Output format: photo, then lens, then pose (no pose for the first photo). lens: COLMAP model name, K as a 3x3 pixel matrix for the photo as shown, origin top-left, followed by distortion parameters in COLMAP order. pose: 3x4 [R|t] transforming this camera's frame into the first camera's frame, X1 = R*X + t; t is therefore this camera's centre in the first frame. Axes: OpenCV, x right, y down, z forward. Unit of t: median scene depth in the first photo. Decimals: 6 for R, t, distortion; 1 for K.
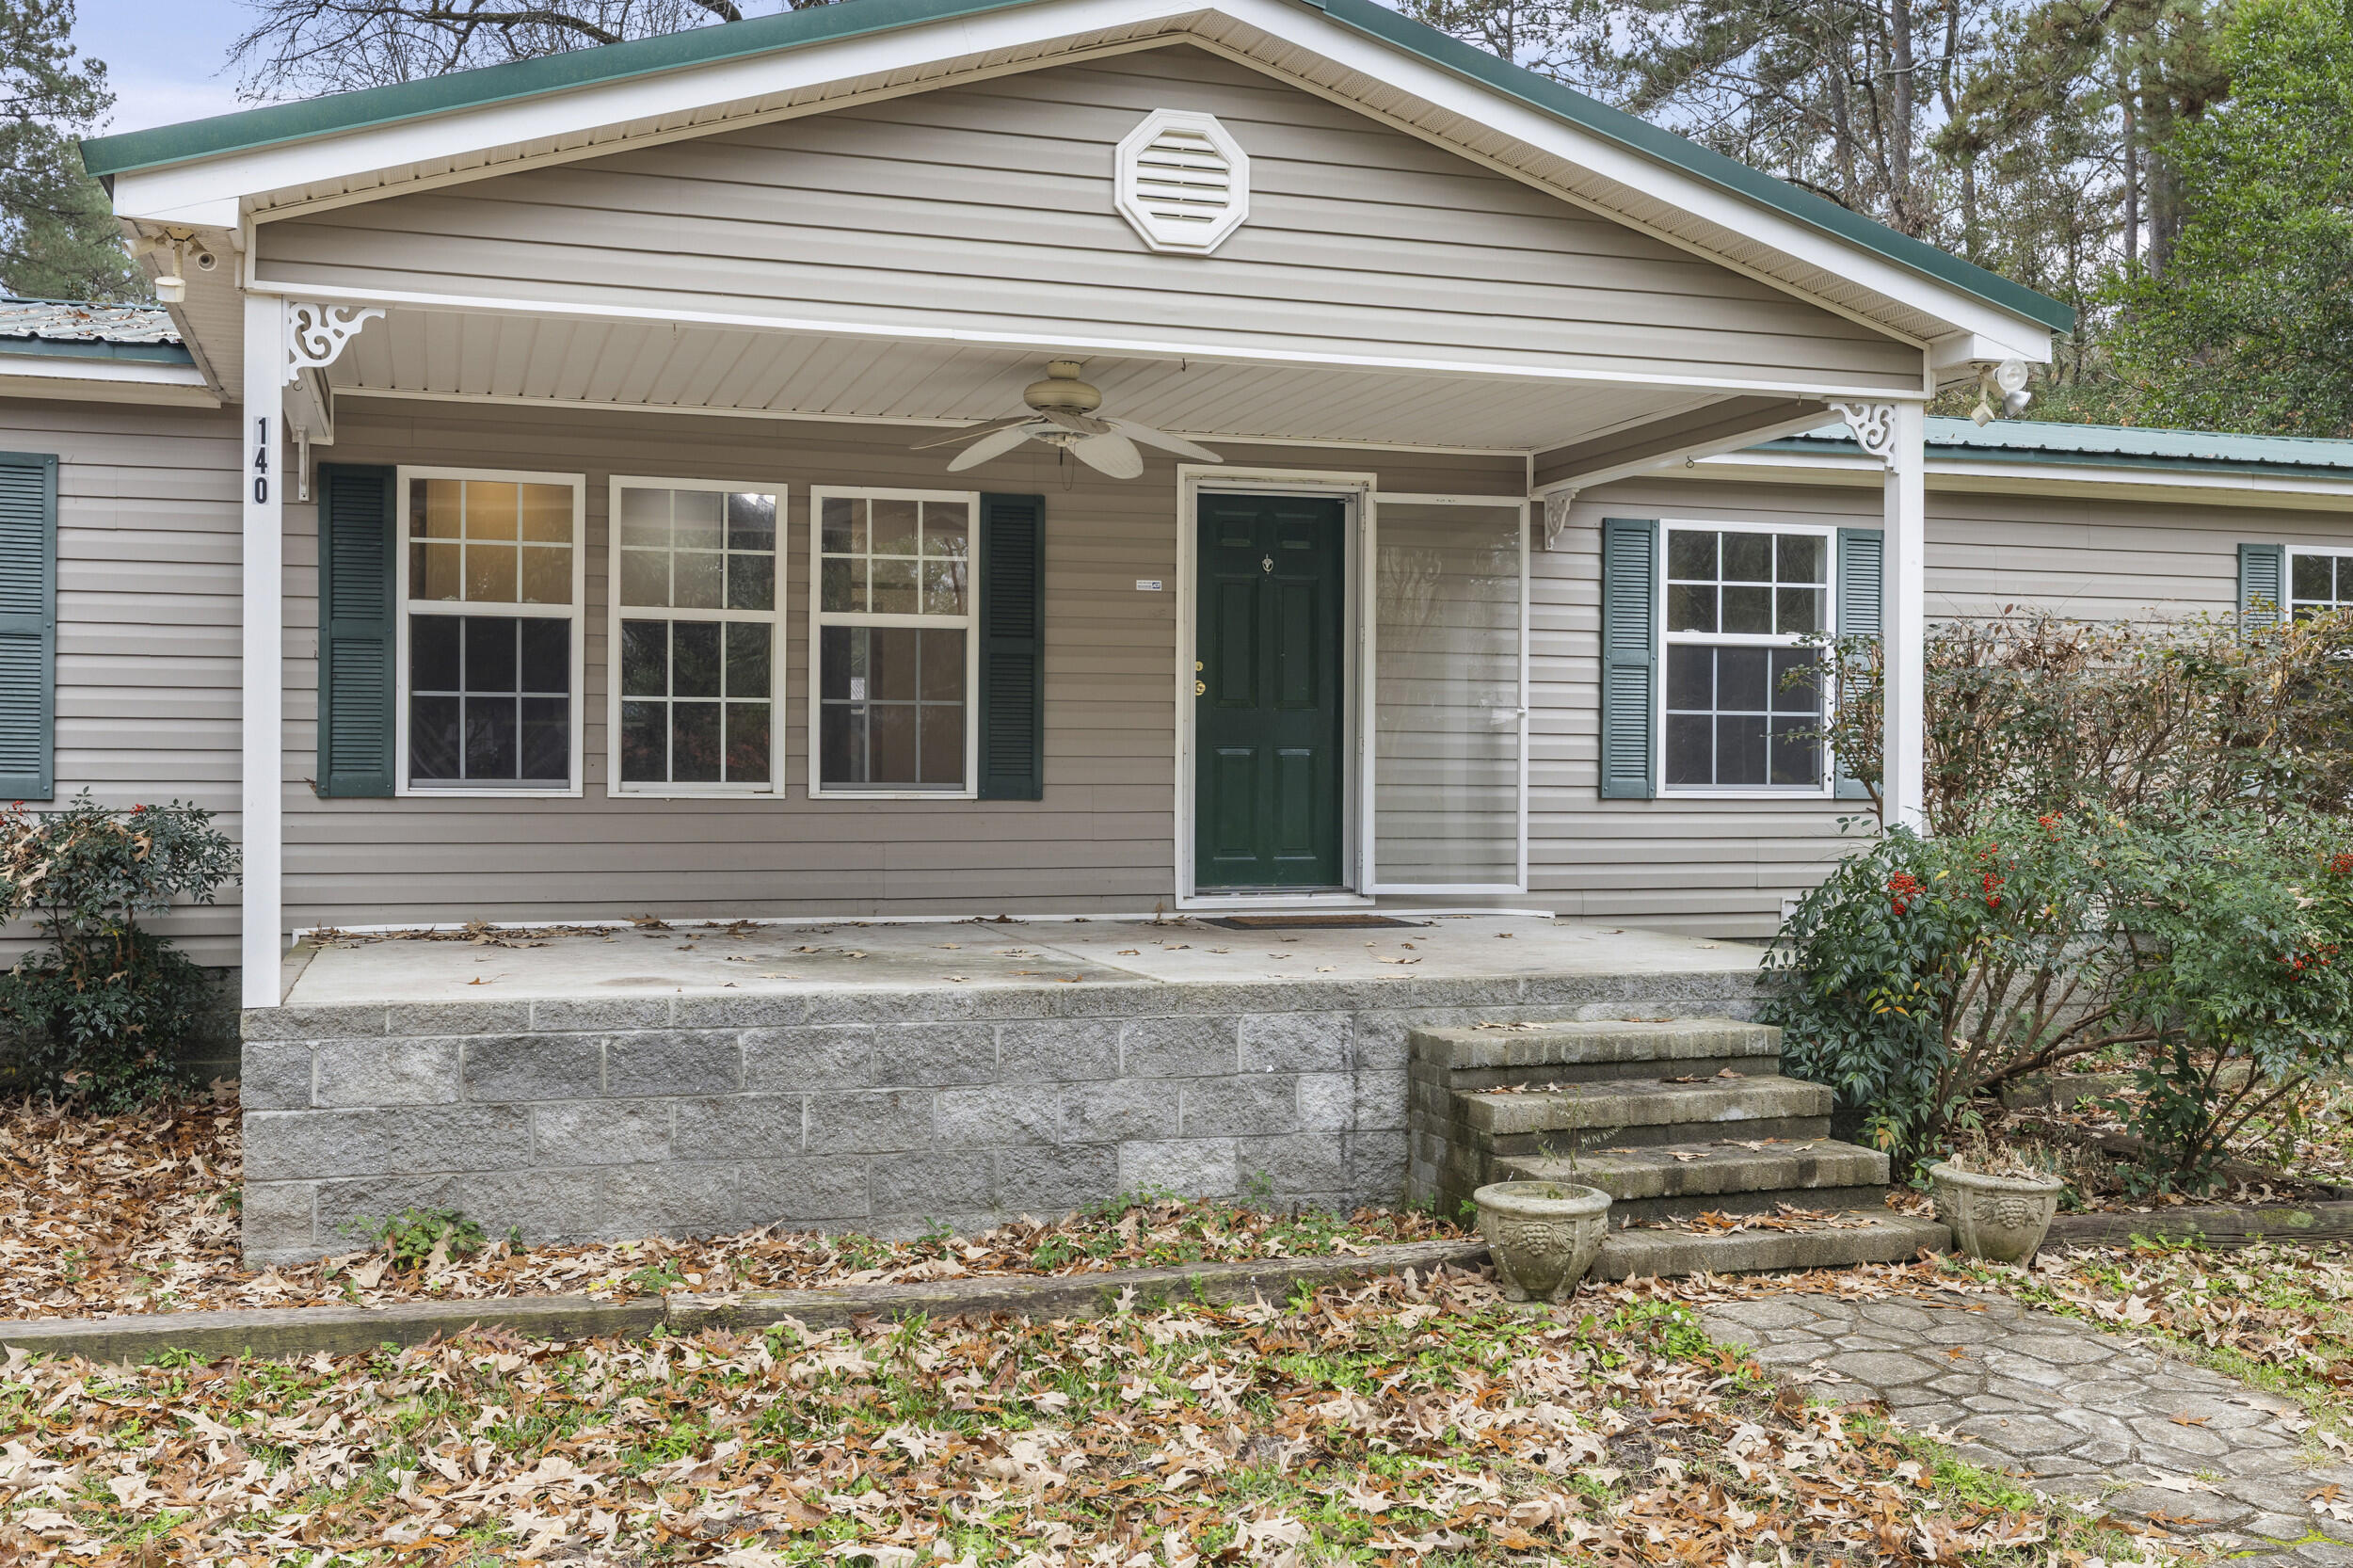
lens RADIAL K [[2343.8, 0, 1178.7], [0, 2343.8, 791.0], [0, 0, 1]] dist [0.000634, 0.000000]
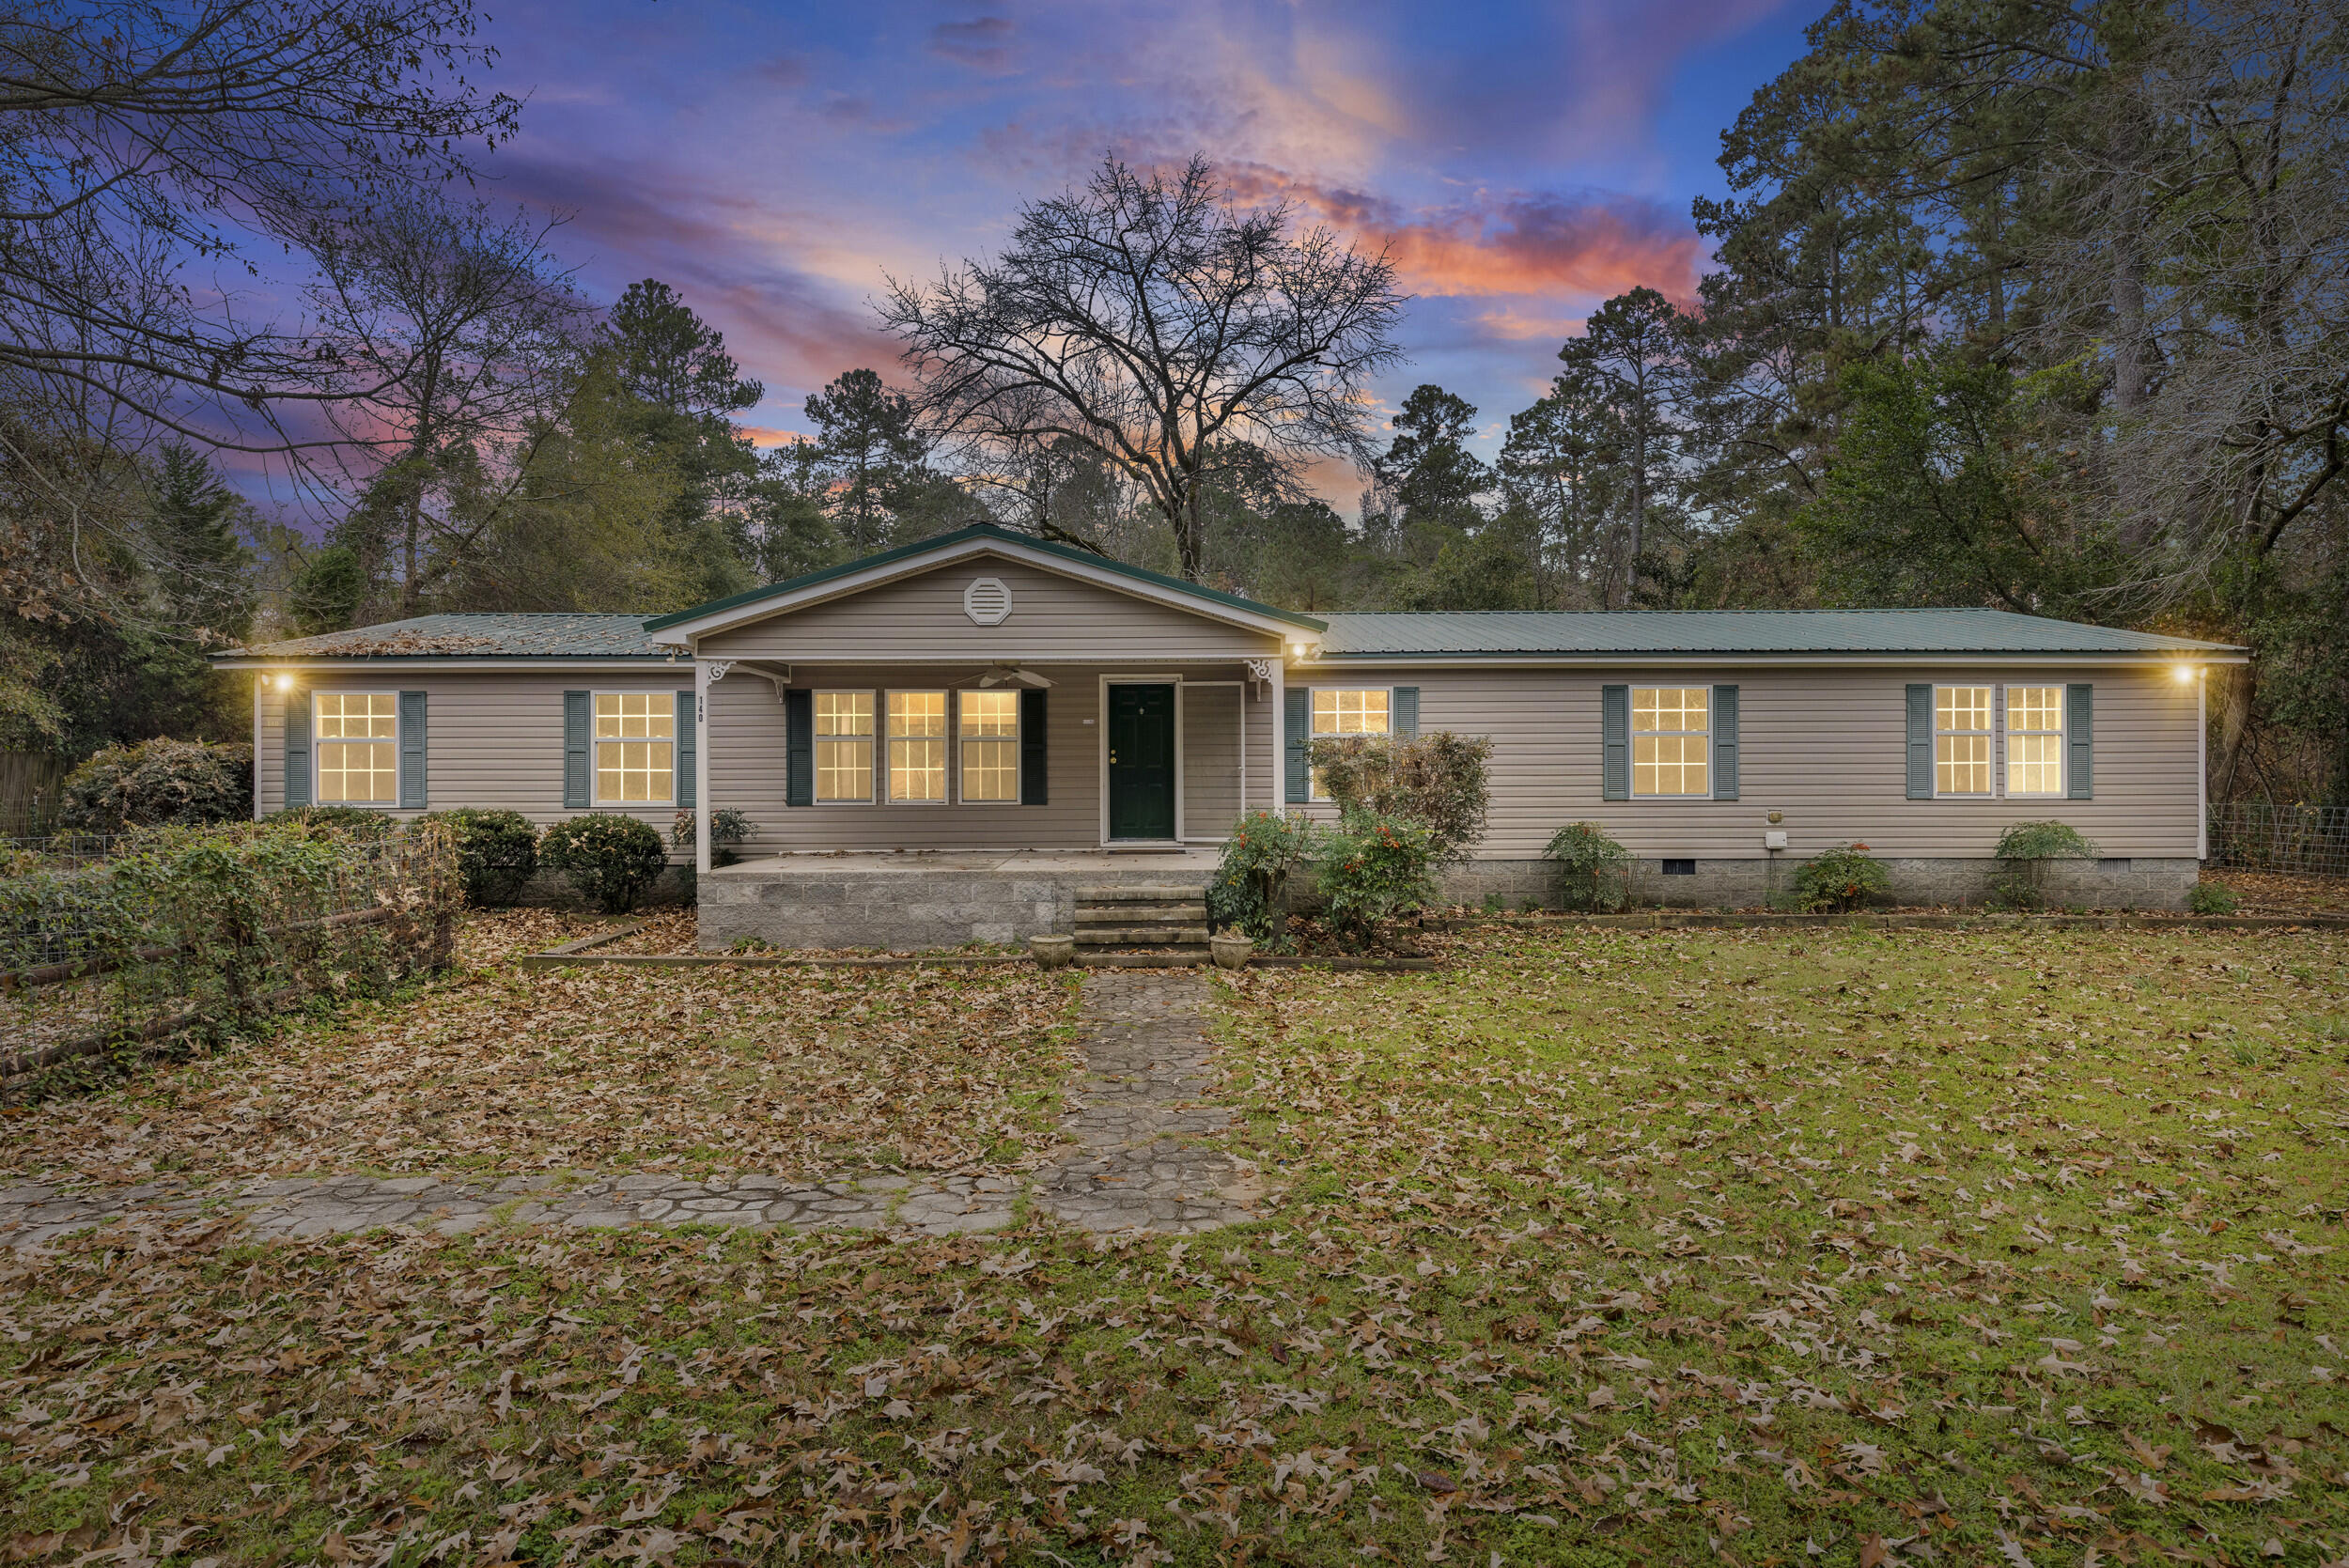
lens RADIAL K [[1377.8, 0, 1171.6], [0, 1377.8, 778.8], [0, 0, 1]] dist [-0.001810, 0.000011]
pose [[0.955517, -0.009029, -0.294798, 0.717627], [0.008523, 0.999959, -0.003003, -0.026254], [0.294813, 0.000357, 0.955555, -0.587439]]
